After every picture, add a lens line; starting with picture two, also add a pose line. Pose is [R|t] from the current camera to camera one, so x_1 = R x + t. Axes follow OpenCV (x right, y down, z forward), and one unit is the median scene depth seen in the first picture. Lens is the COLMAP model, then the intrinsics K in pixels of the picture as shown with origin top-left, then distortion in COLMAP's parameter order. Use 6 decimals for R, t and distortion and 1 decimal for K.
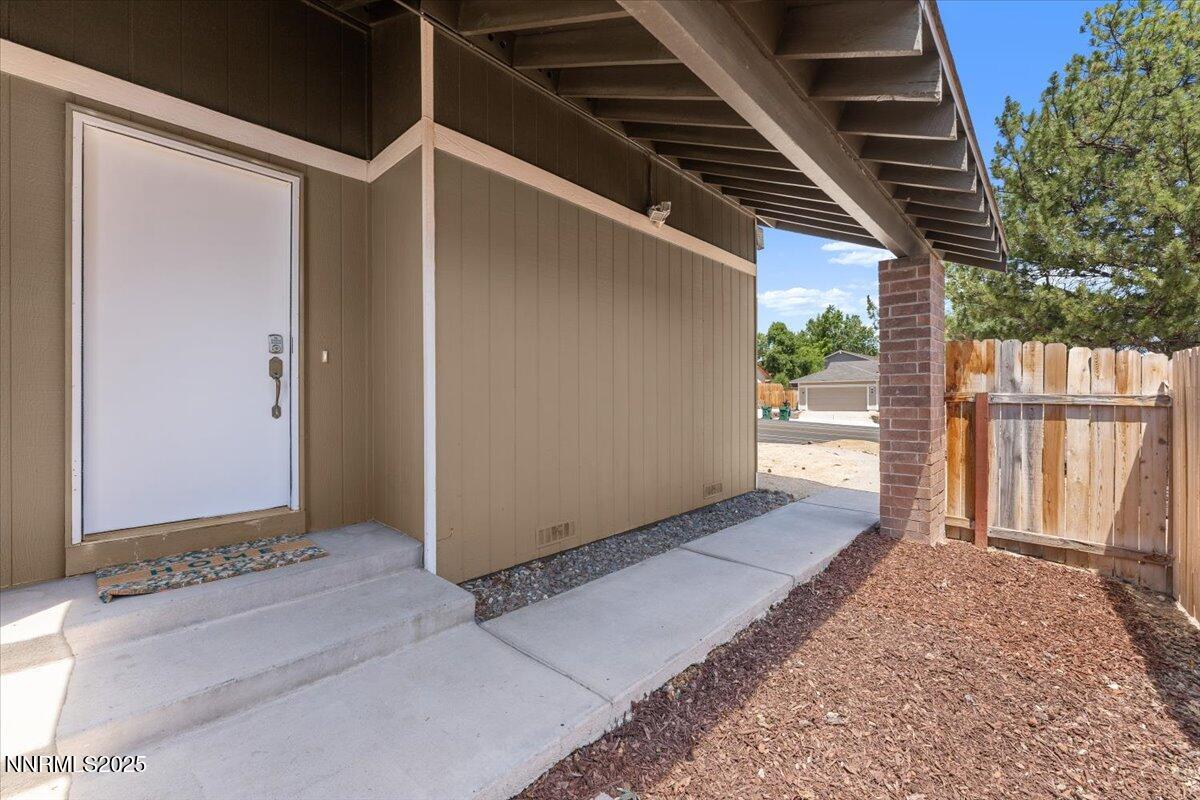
lens RADIAL K [[489.0, 0, 596.7], [0, 489.0, 394.4], [0, 0, 1]] dist [0.001748, -0.000731]
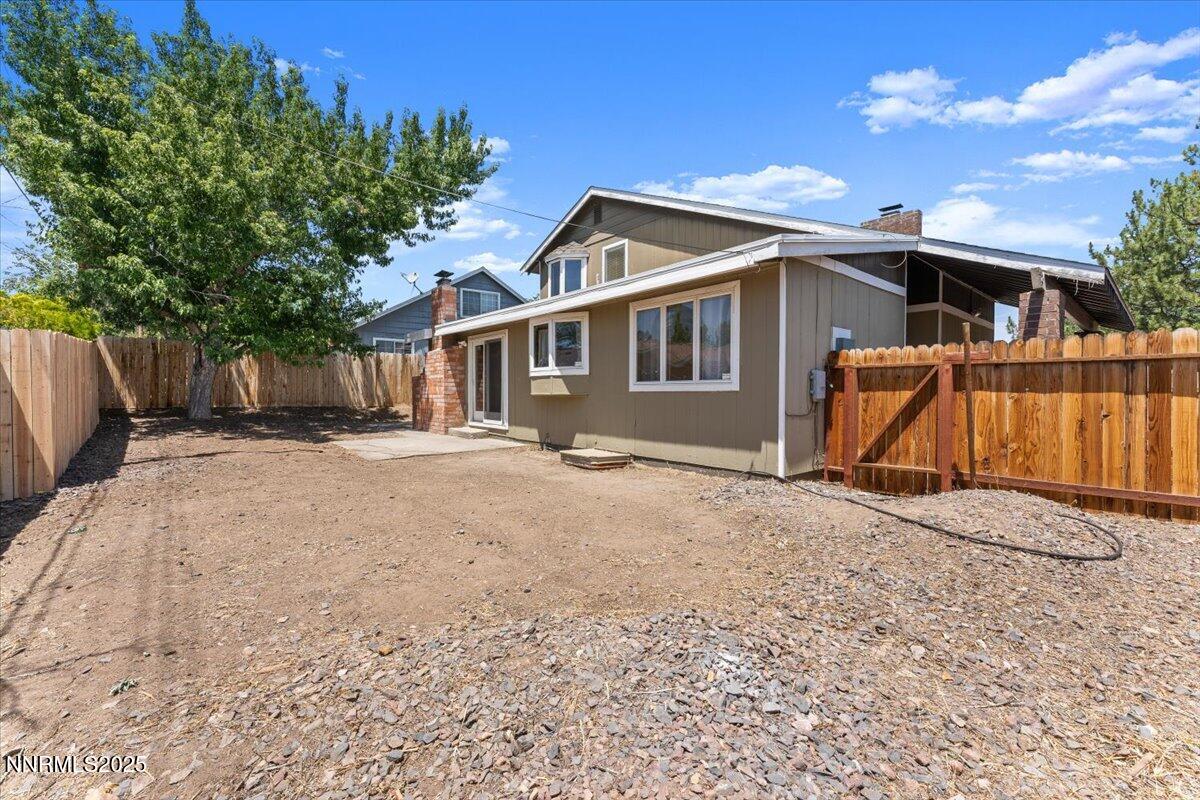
lens RADIAL K [[489.0, 0, 602.7], [0, 489.0, 400.7], [0, 0, 1]] dist [0.001748, -0.000731]
pose [[0.993668, 0.017547, -0.110974, -0.629861], [-0.015607, 0.999710, 0.018324, 0.020220], [0.111264, -0.016476, 0.993654, -0.711358]]
